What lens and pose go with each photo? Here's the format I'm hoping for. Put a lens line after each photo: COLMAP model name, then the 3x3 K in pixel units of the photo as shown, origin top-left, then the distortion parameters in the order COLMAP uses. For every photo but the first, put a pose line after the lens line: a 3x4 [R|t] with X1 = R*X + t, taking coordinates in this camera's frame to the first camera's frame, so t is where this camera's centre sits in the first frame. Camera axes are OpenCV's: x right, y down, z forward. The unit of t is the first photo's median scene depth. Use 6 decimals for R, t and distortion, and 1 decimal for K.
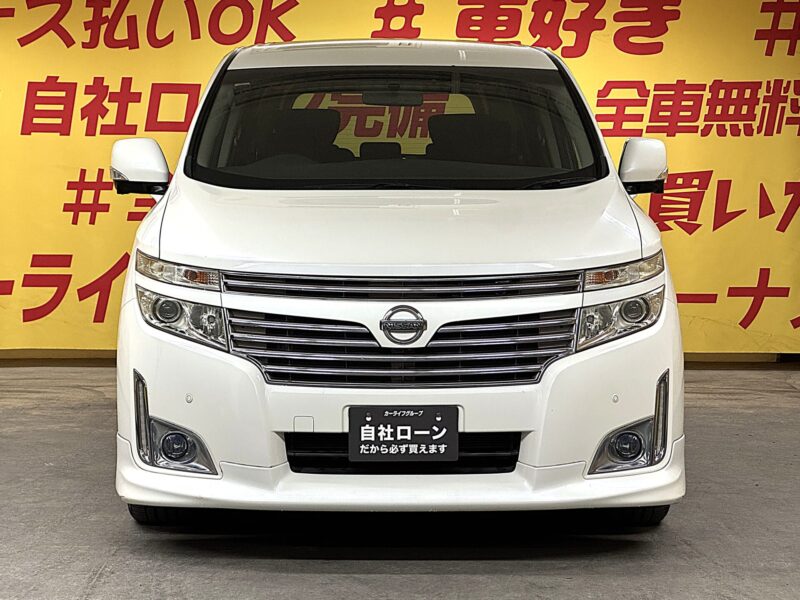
lens RADIAL K [[1792.7, 0, 390.4], [0, 1792.7, 334.0], [0, 0, 1]] dist [0.150615, 0.000000]
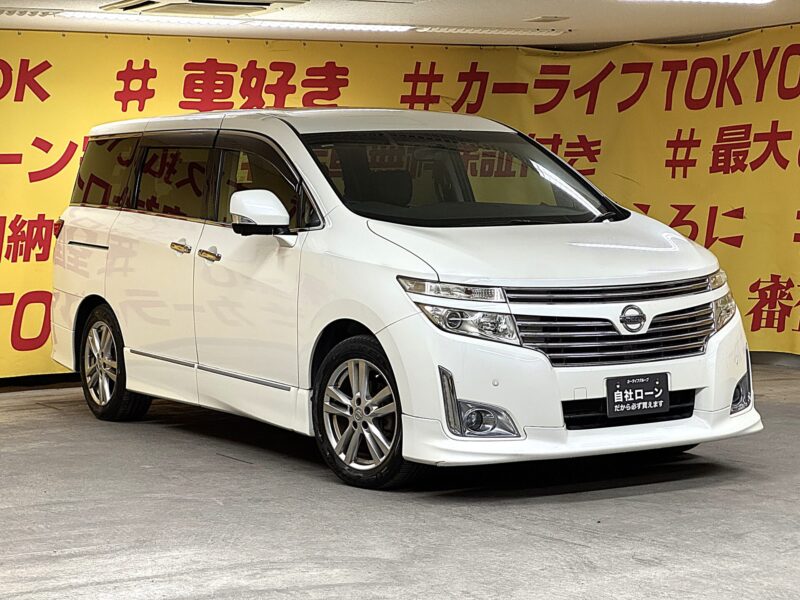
lens RADIAL K [[1792.7, 0, 360.6], [0, 1792.7, 323.6], [0, 0, 1]] dist [0.150615, 0.000000]
pose [[0.858250, -0.055078, 0.510269, -0.896638], [0.067013, 0.997739, -0.005018, -0.008331], [-0.508839, 0.038502, 0.860000, -0.112814]]
